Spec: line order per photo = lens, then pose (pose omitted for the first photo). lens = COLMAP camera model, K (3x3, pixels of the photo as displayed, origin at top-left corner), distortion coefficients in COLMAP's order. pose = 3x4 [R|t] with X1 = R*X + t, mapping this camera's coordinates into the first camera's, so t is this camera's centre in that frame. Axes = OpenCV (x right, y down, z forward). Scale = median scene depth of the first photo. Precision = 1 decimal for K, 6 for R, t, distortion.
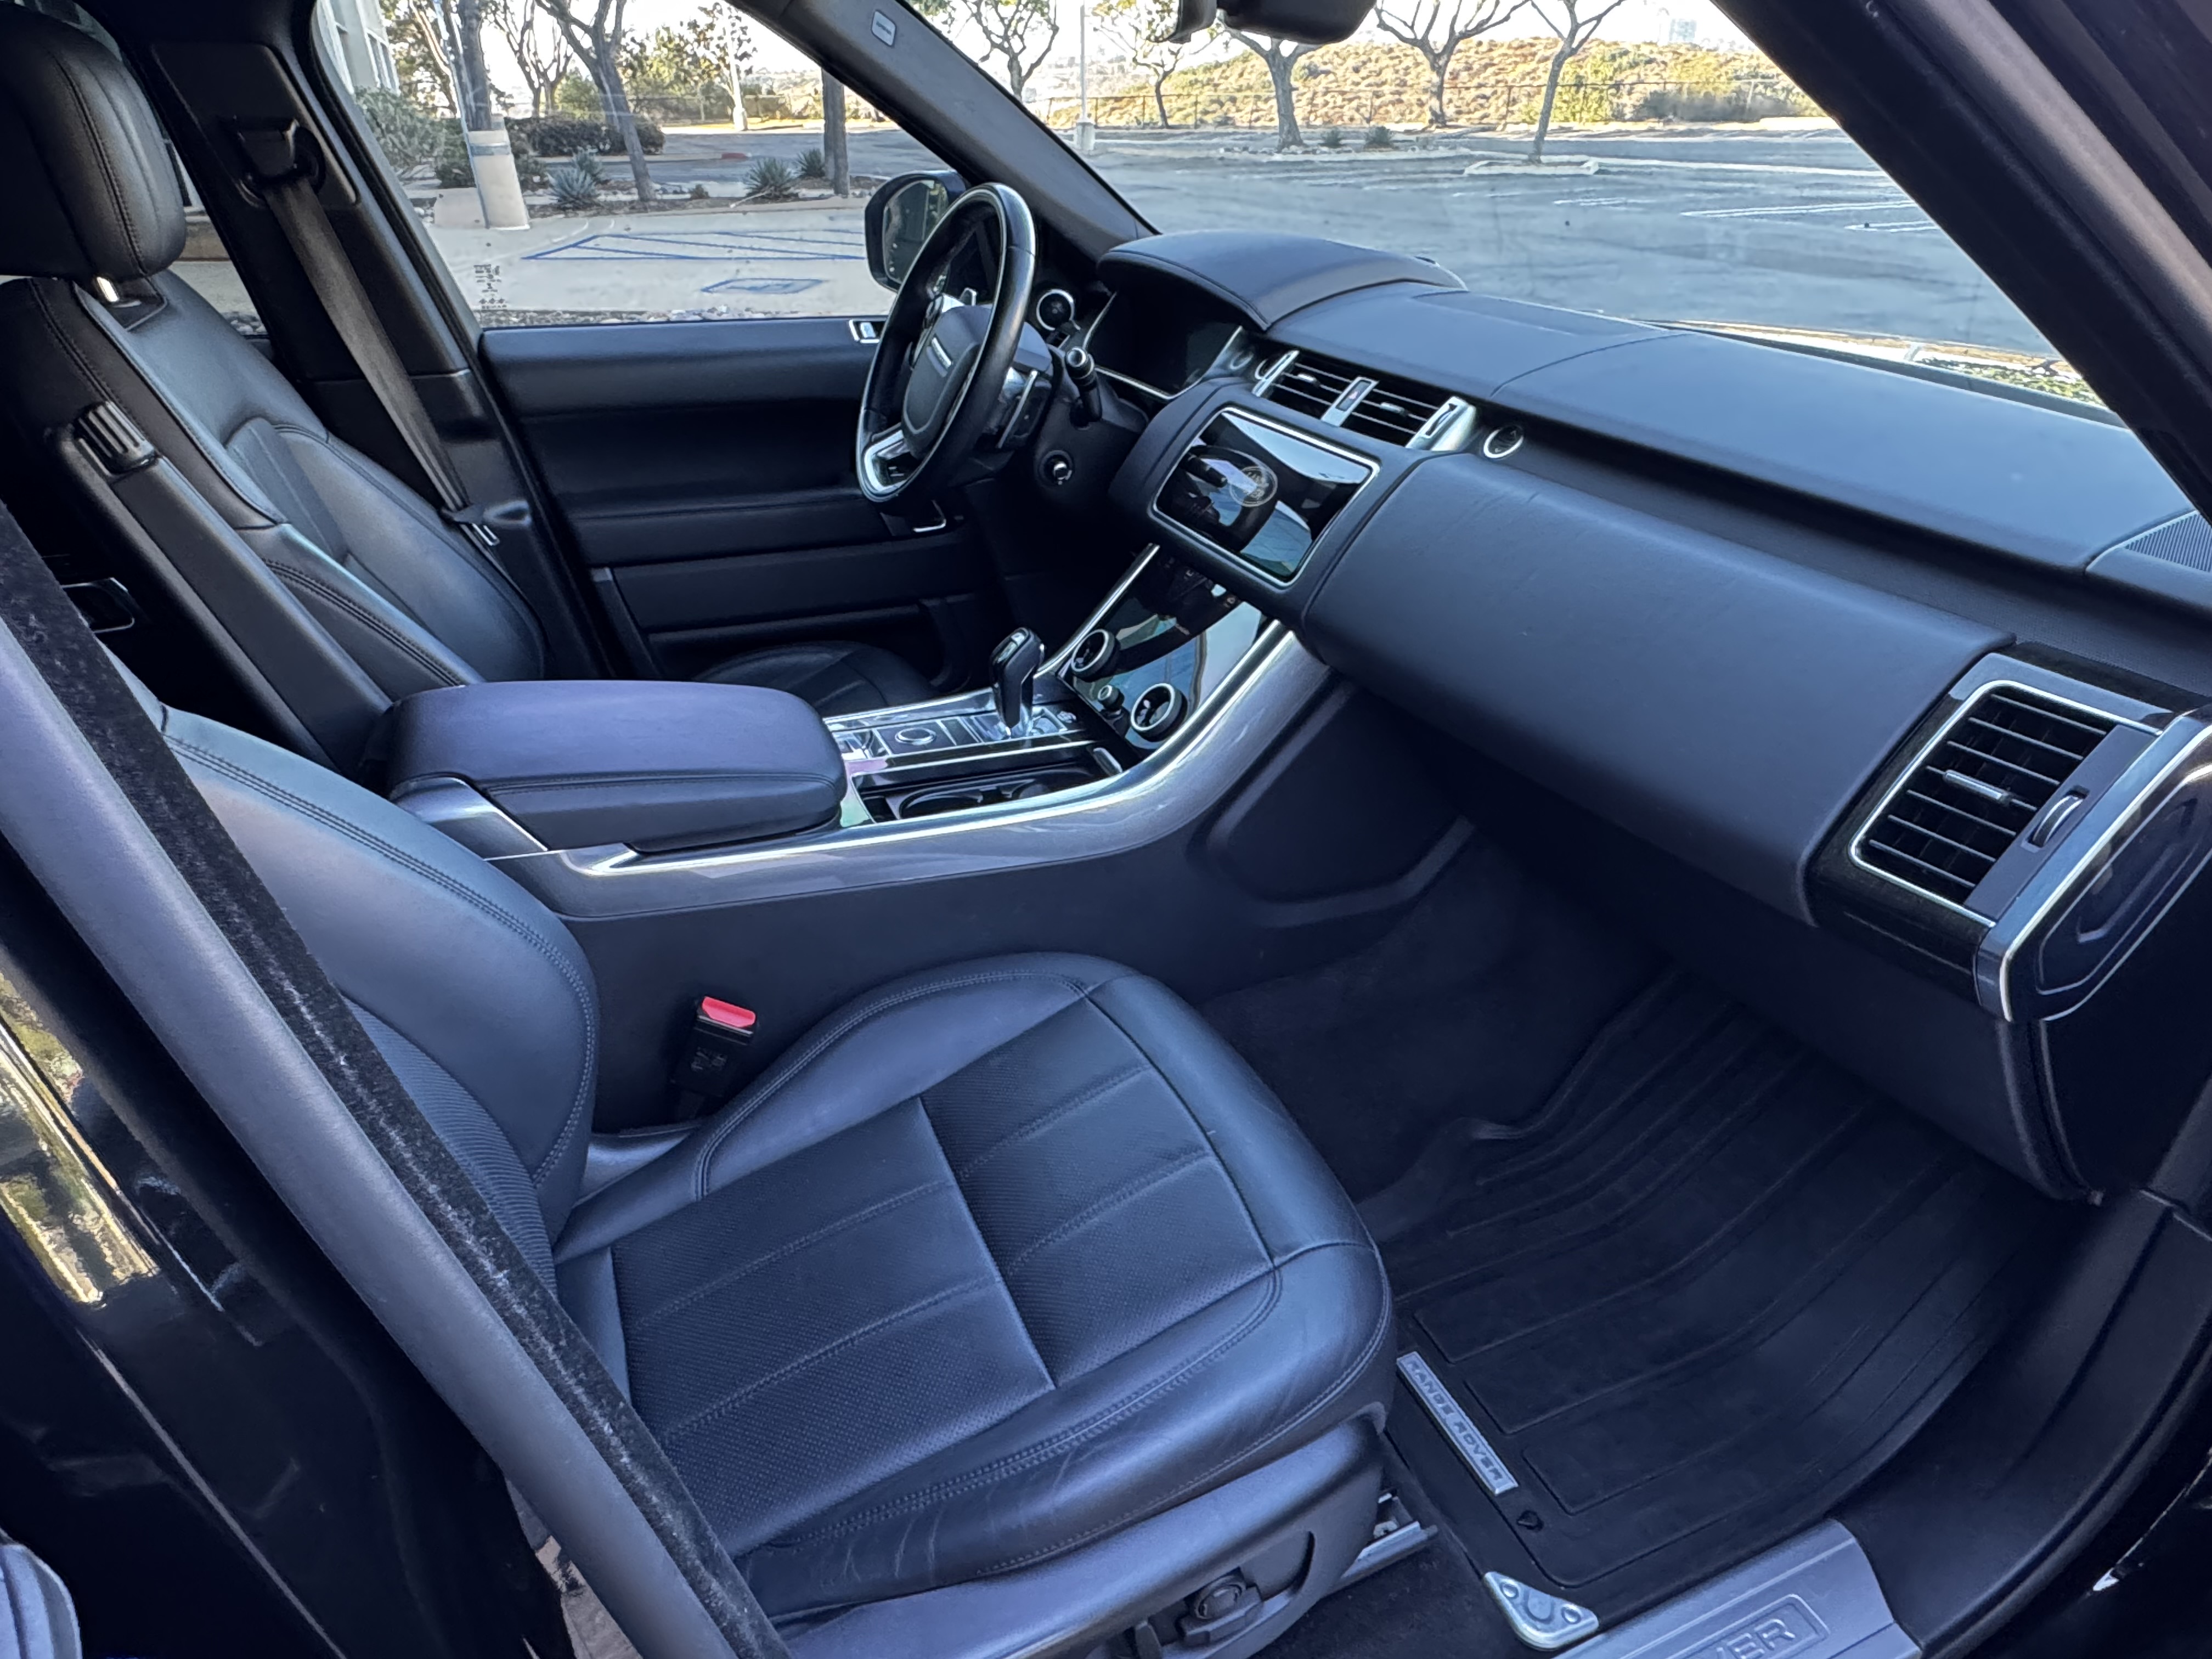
lens RADIAL K [[1381.2, 0, 1106.0], [0, 1381.2, 829.5], [0, 0, 1]] dist [-0.024451, 0.000725]
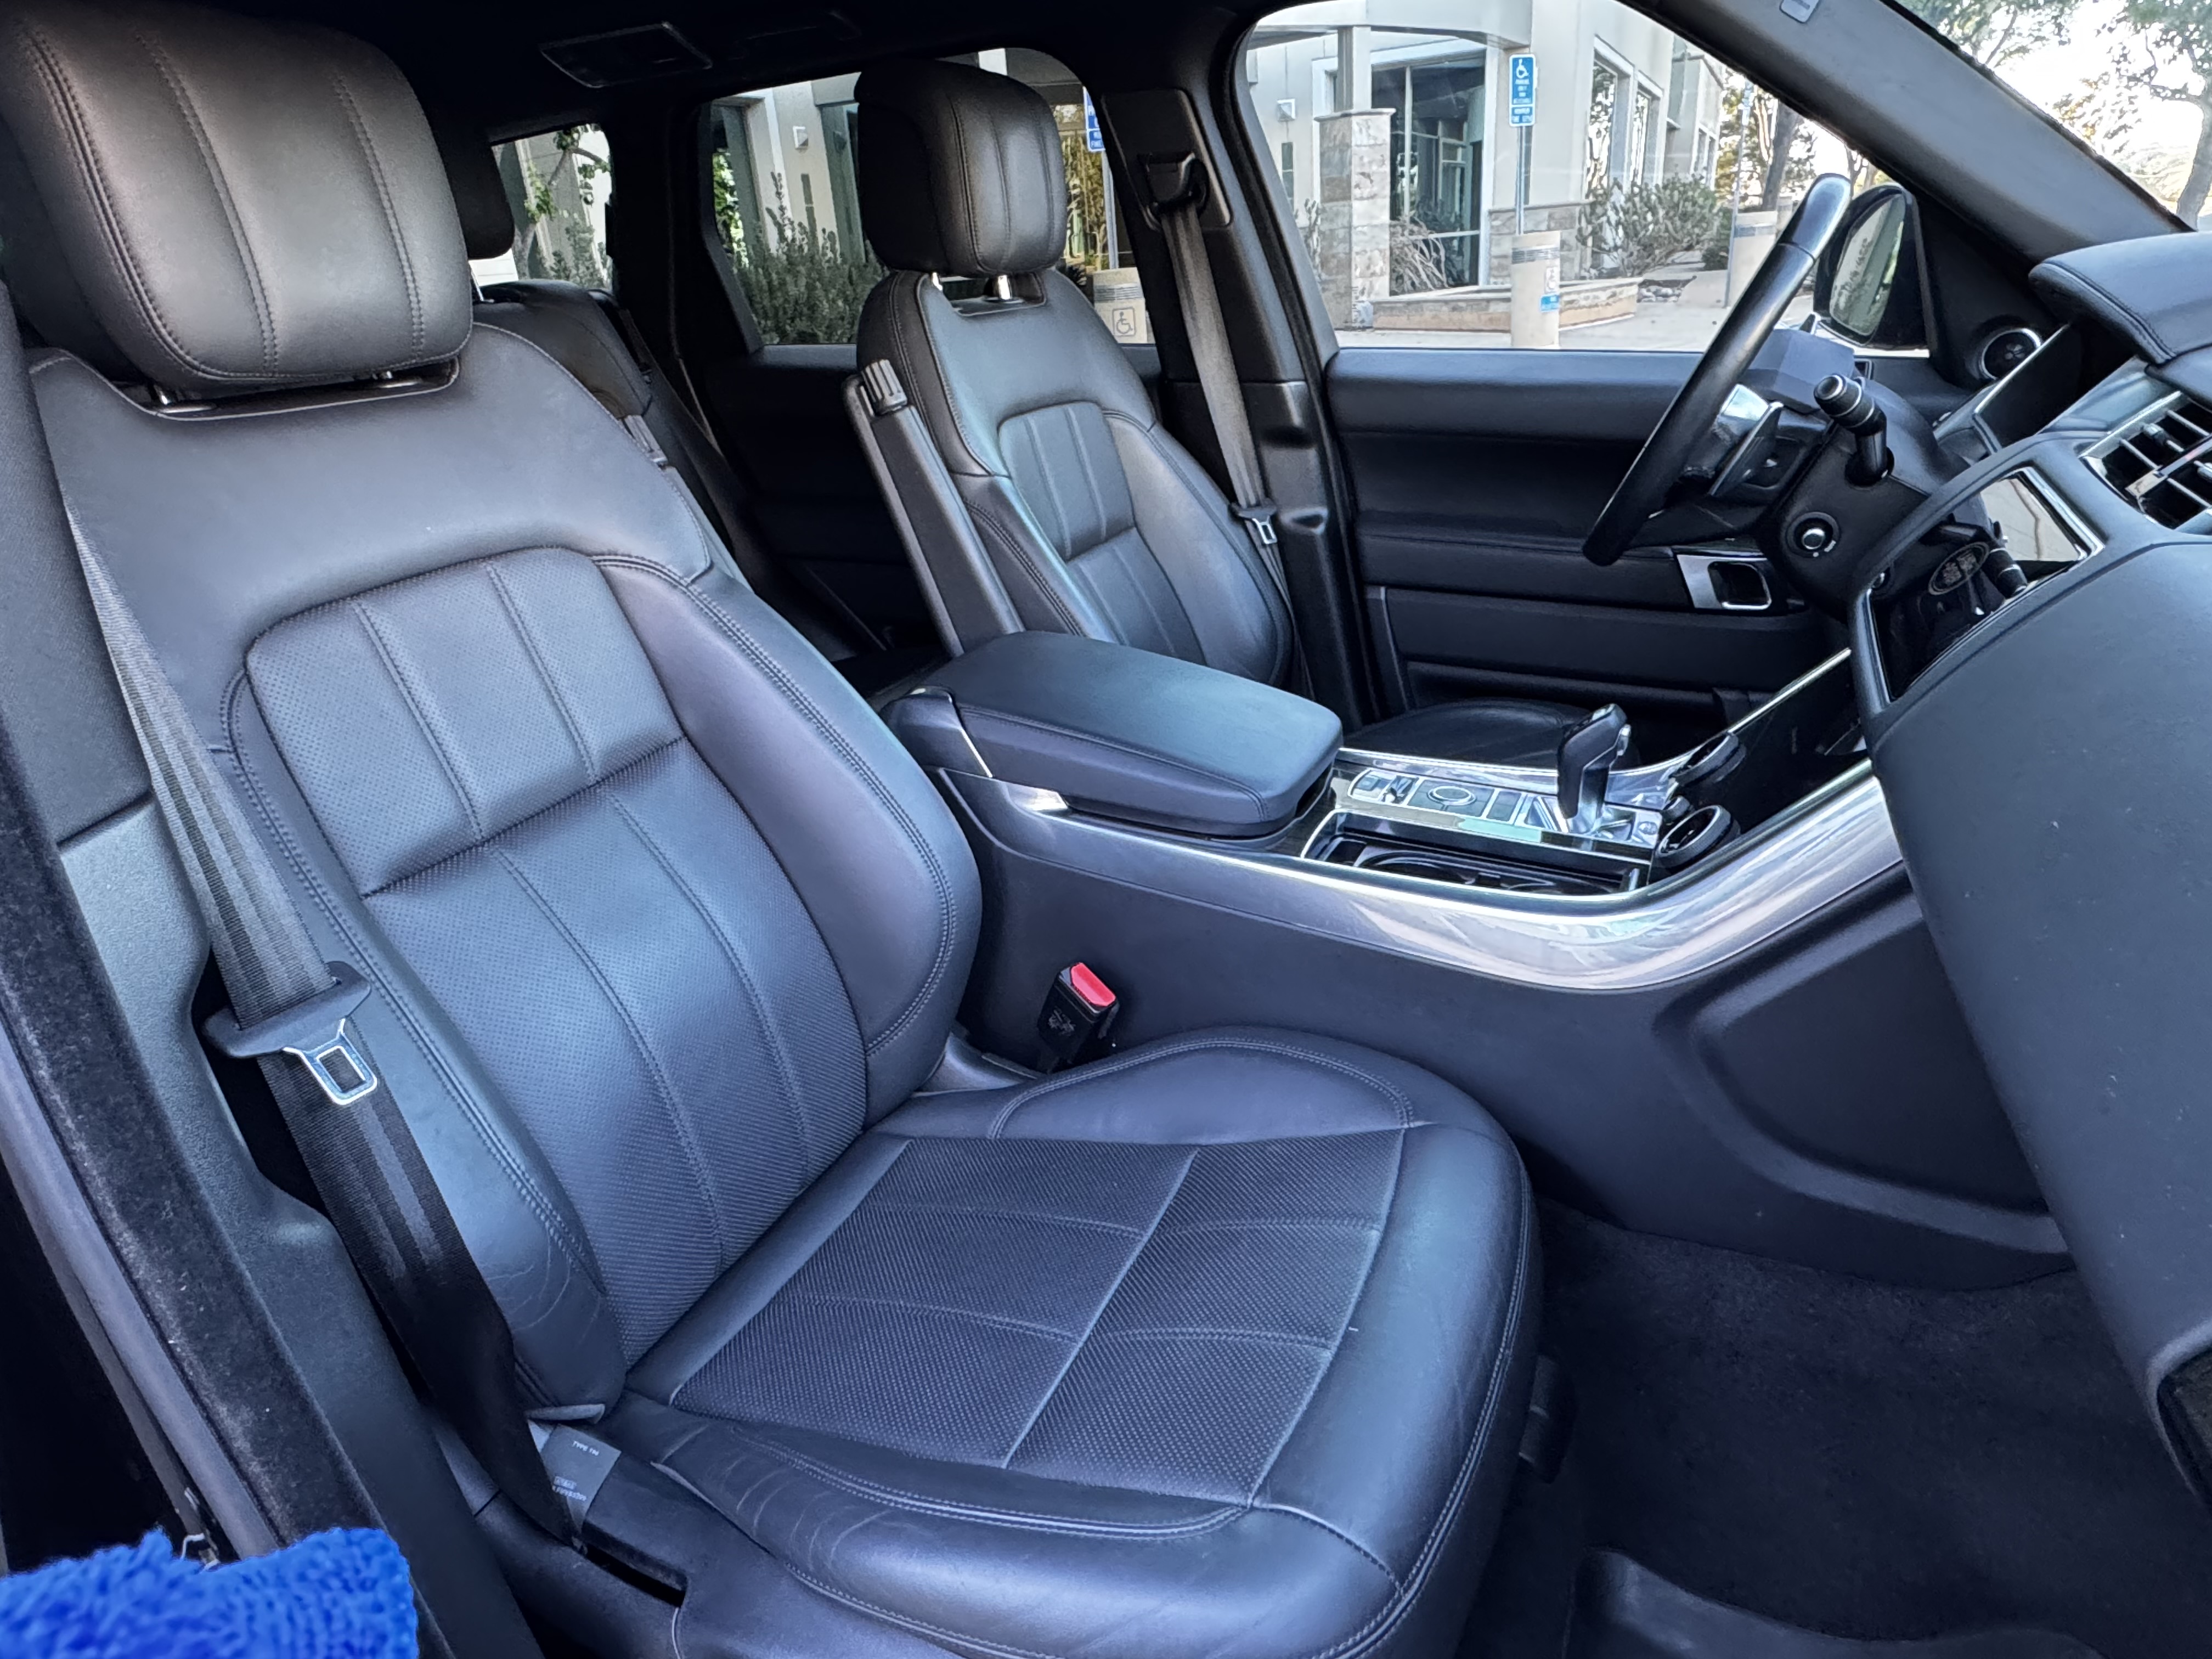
lens RADIAL K [[1356.0, 0, 1078.3], [0, 1356.0, 830.8], [0, 0, 1]] dist [-0.009497, 0.003283]
pose [[0.641137, 0.274804, -0.716537, 0.316575], [-0.314335, 0.945809, 0.081475, -0.040249], [0.700098, 0.172996, 0.692774, 0.232685]]
